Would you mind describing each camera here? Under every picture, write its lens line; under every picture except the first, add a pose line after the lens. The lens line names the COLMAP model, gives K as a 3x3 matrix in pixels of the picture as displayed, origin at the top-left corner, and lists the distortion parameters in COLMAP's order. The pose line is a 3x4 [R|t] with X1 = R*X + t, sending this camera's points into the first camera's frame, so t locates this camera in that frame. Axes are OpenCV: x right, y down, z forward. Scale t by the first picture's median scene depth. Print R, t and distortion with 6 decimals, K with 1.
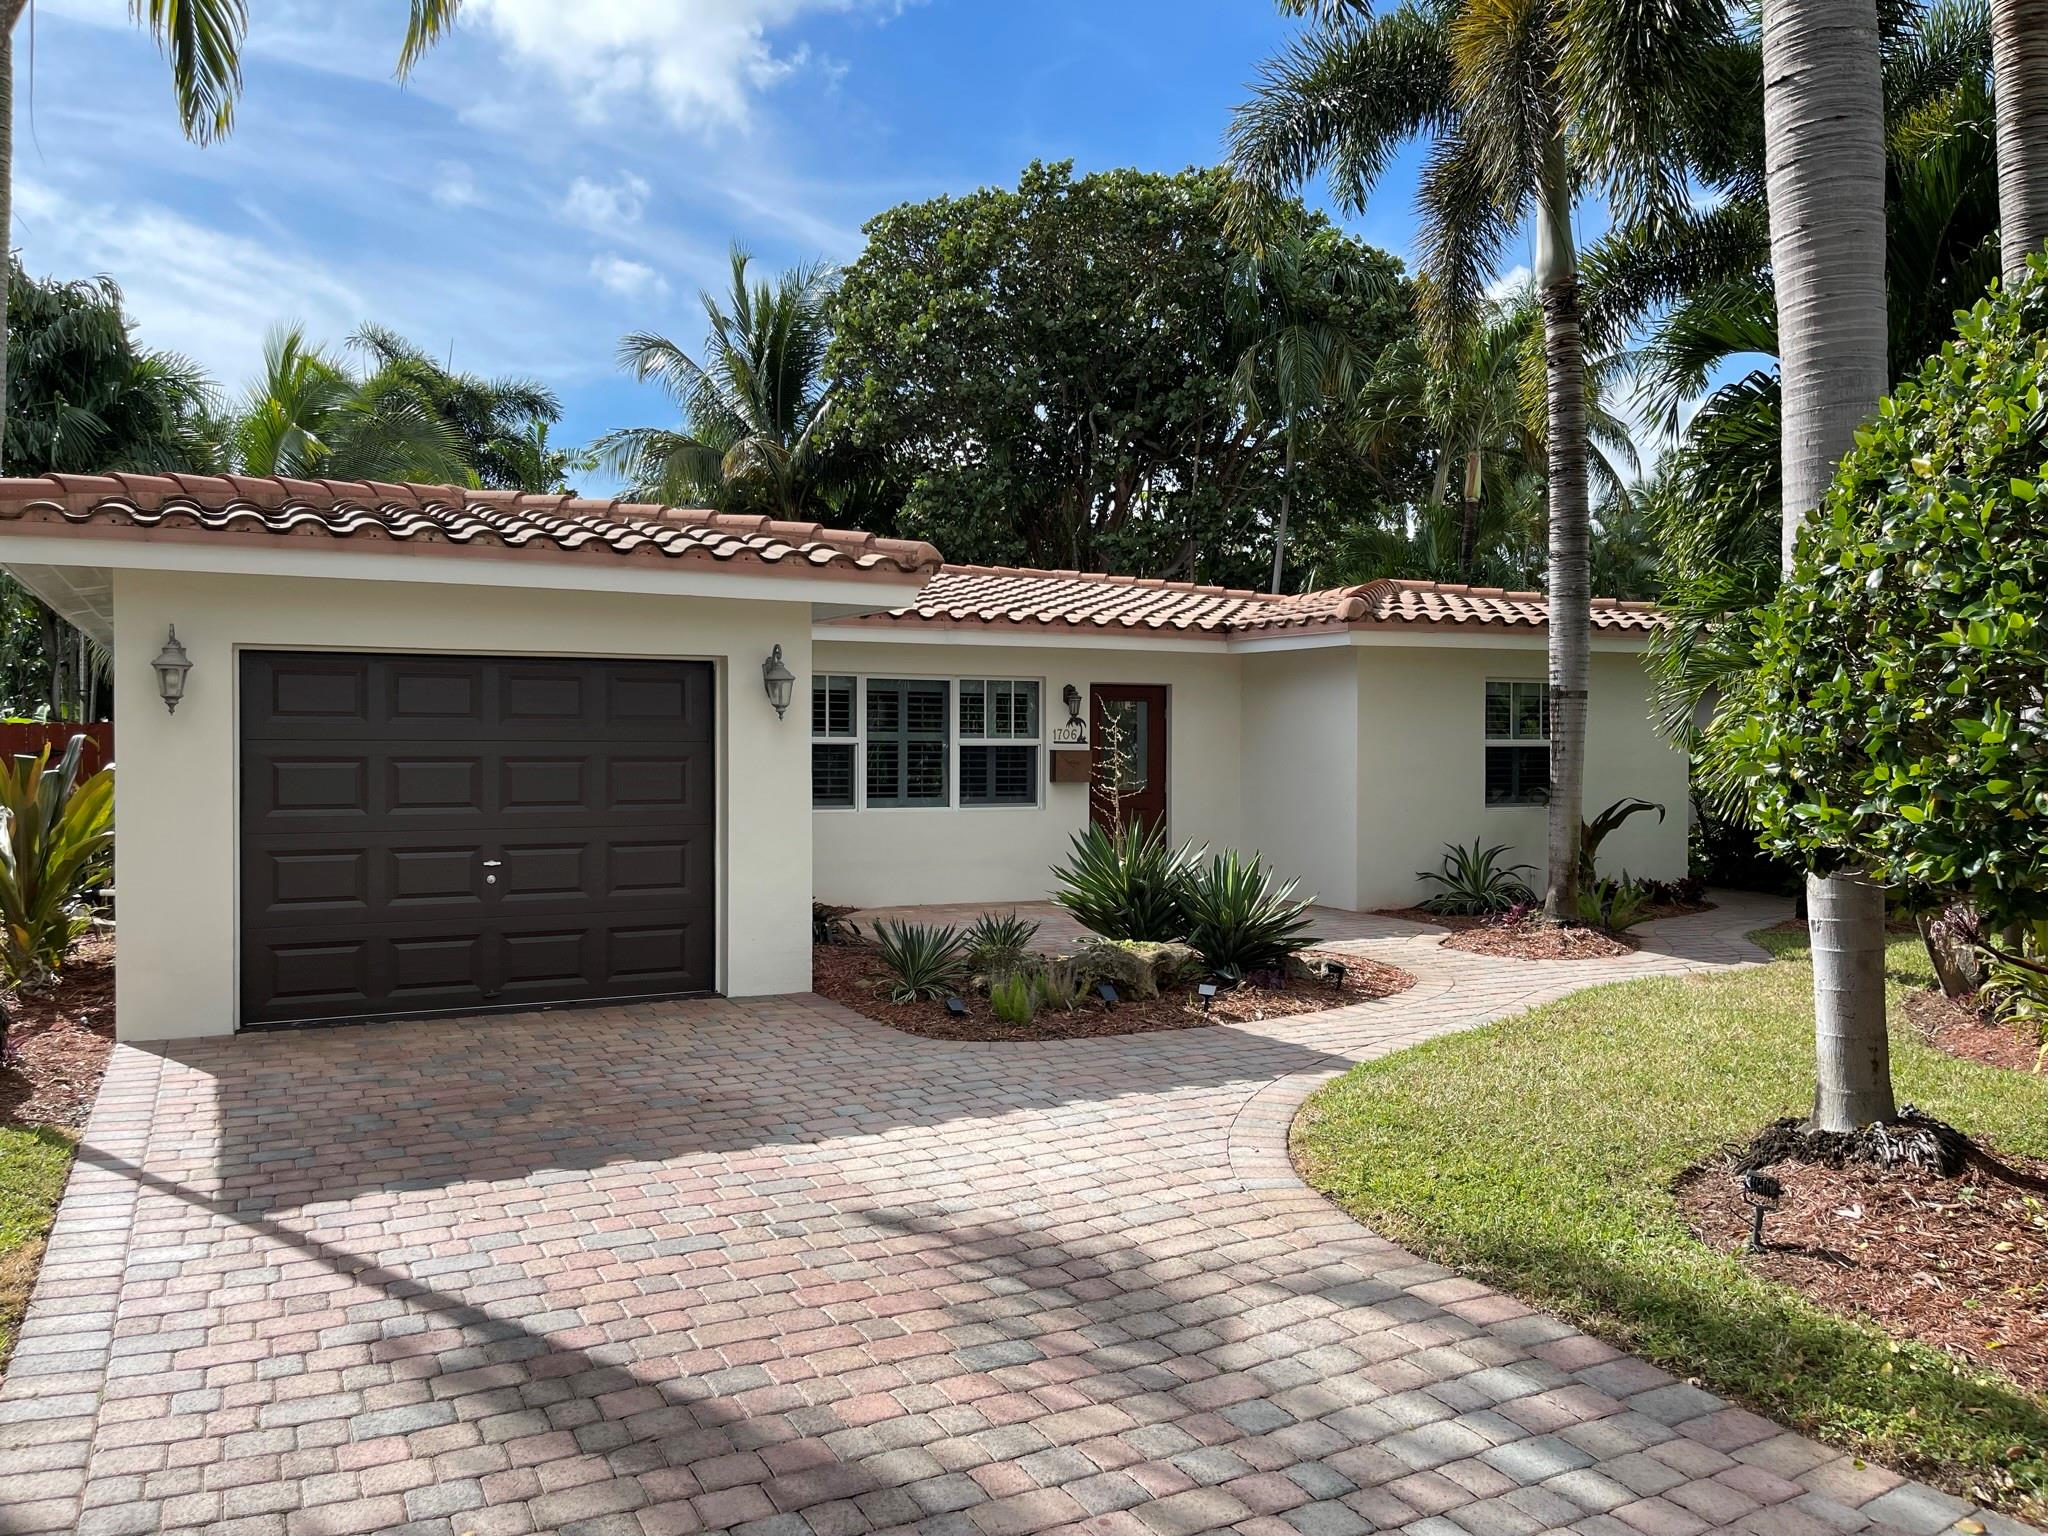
lens RADIAL K [[1542.0, 0, 1024.3], [0, 1542.0, 757.8], [0, 0, 1]] dist [0.050892, -0.040754]
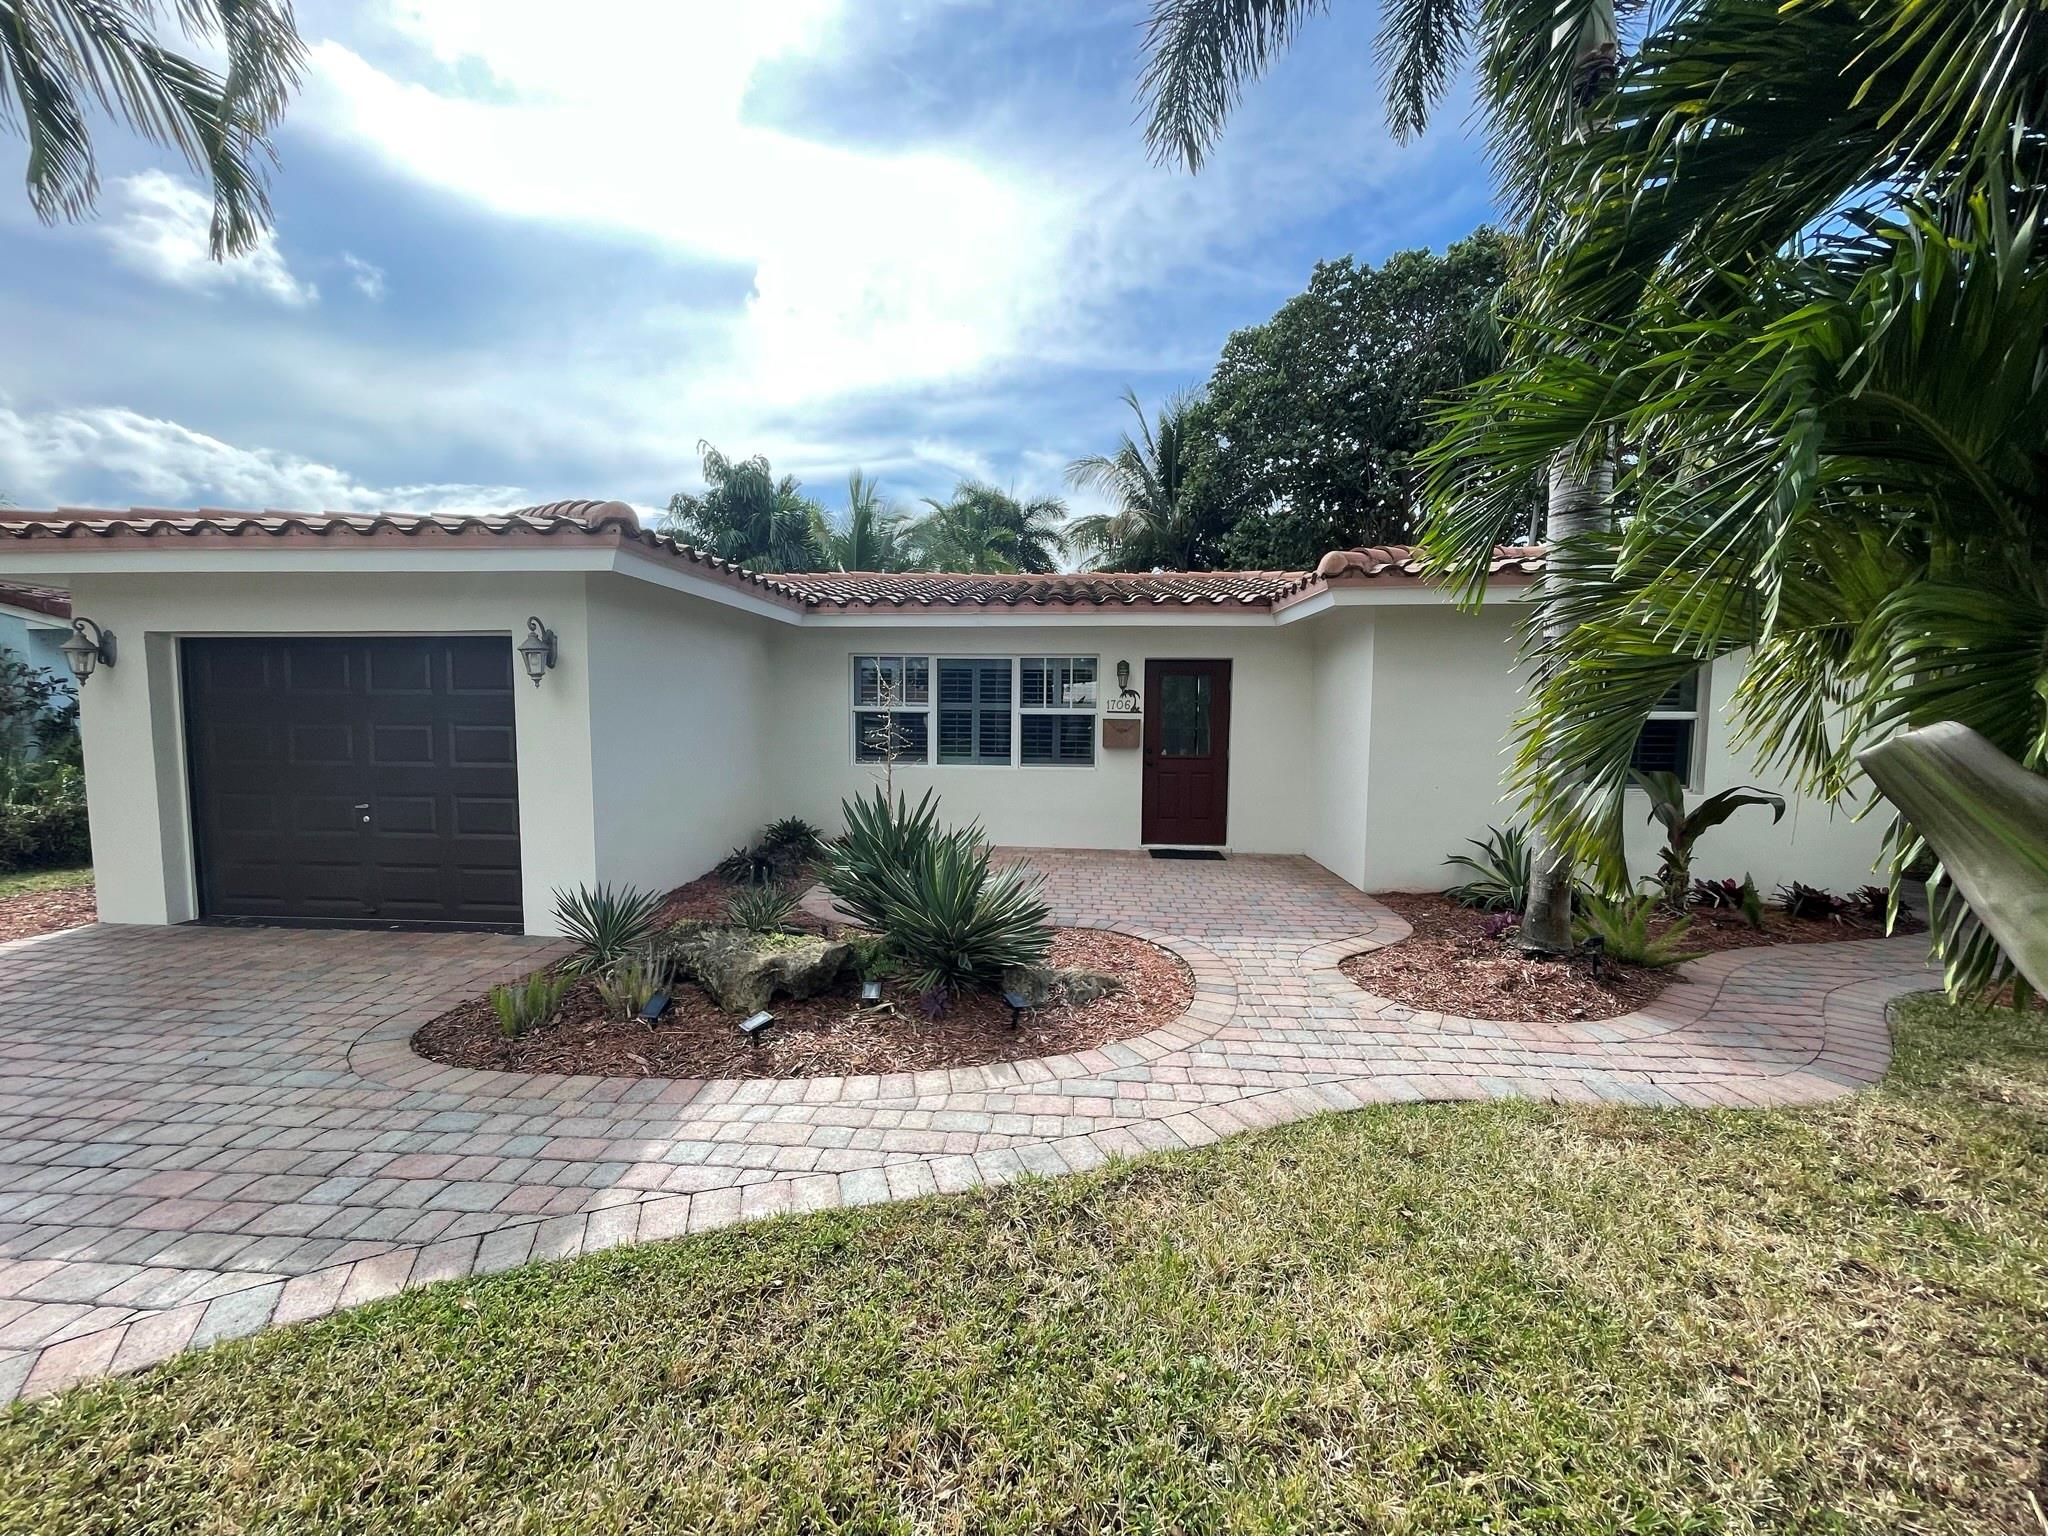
lens RADIAL K [[834.0, 0, 1021.0], [0, 834.0, 770.8], [0, 0, 1]] dist [0.000347, -0.001181]
pose [[0.857778, 0.037311, -0.512665, 0.285812], [-0.009042, 0.998303, 0.057526, -0.001500], [0.513941, -0.044710, 0.856660, 0.449755]]
